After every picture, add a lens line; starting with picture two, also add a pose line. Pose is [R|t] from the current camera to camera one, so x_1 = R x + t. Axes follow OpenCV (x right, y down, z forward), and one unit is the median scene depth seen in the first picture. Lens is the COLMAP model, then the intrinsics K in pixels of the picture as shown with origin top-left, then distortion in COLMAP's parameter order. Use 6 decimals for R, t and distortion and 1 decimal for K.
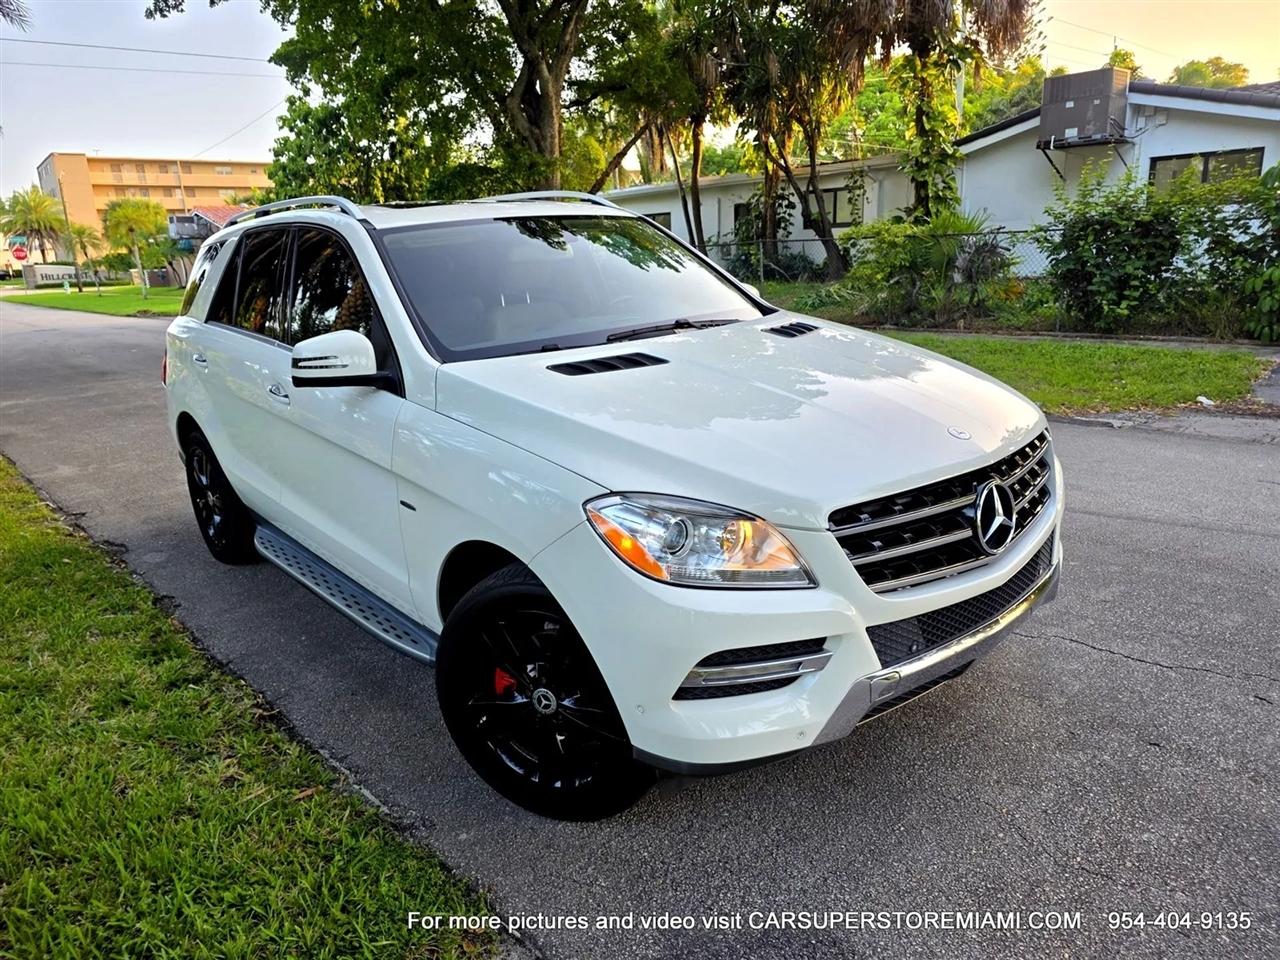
lens RADIAL K [[867.3, 0, 641.8], [0, 867.3, 482.8], [0, 0, 1]] dist [0.041725, -0.032811]
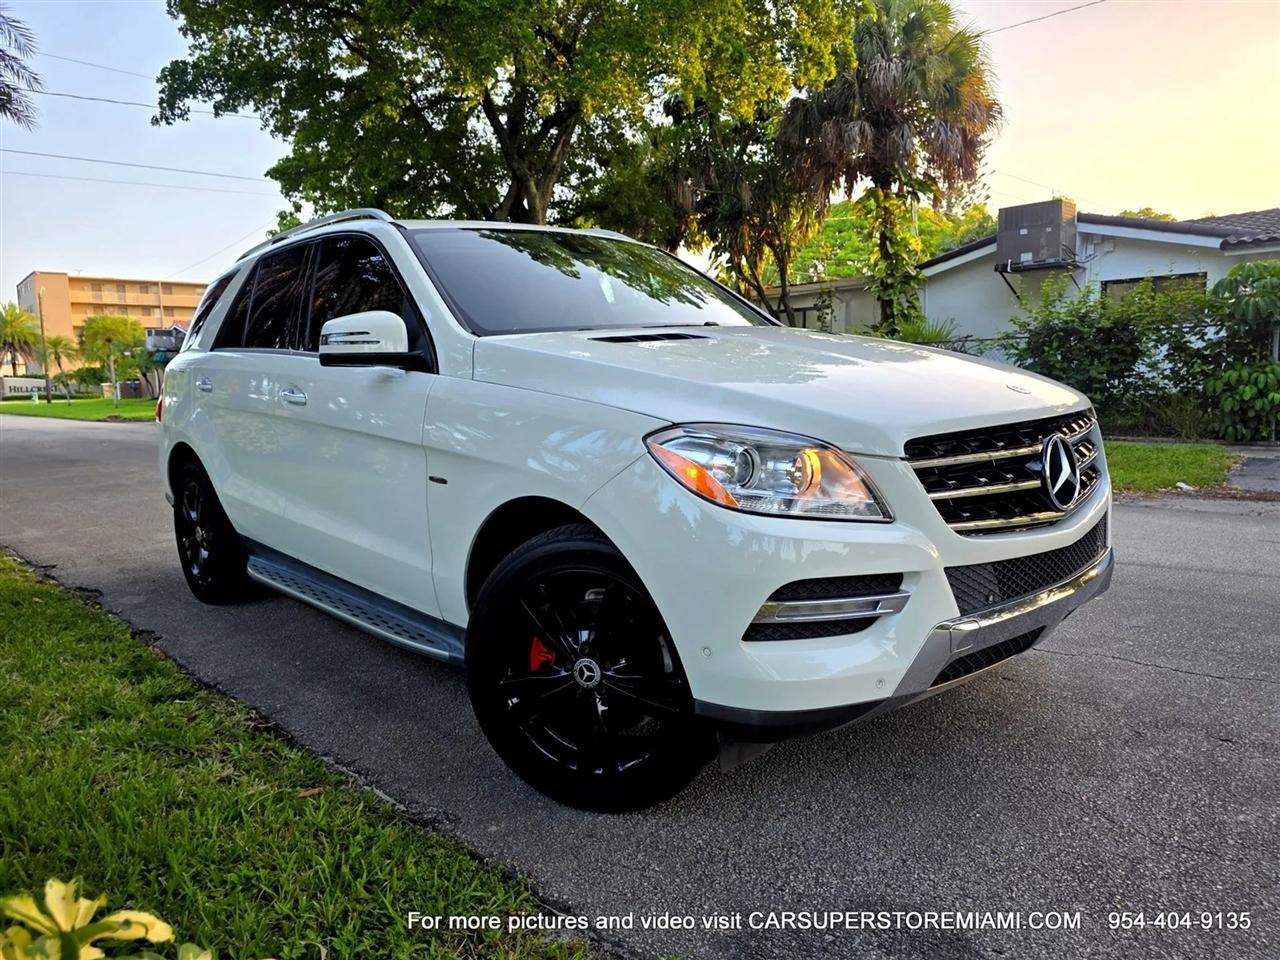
lens RADIAL K [[867.3, 0, 641.3], [0, 867.3, 478.8], [0, 0, 1]] dist [0.041725, -0.032811]
pose [[0.999216, 0.013246, 0.037313, -0.071218], [-0.007637, 0.989161, -0.146634, 0.141454], [-0.038851, 0.146234, 0.988487, 0.043847]]
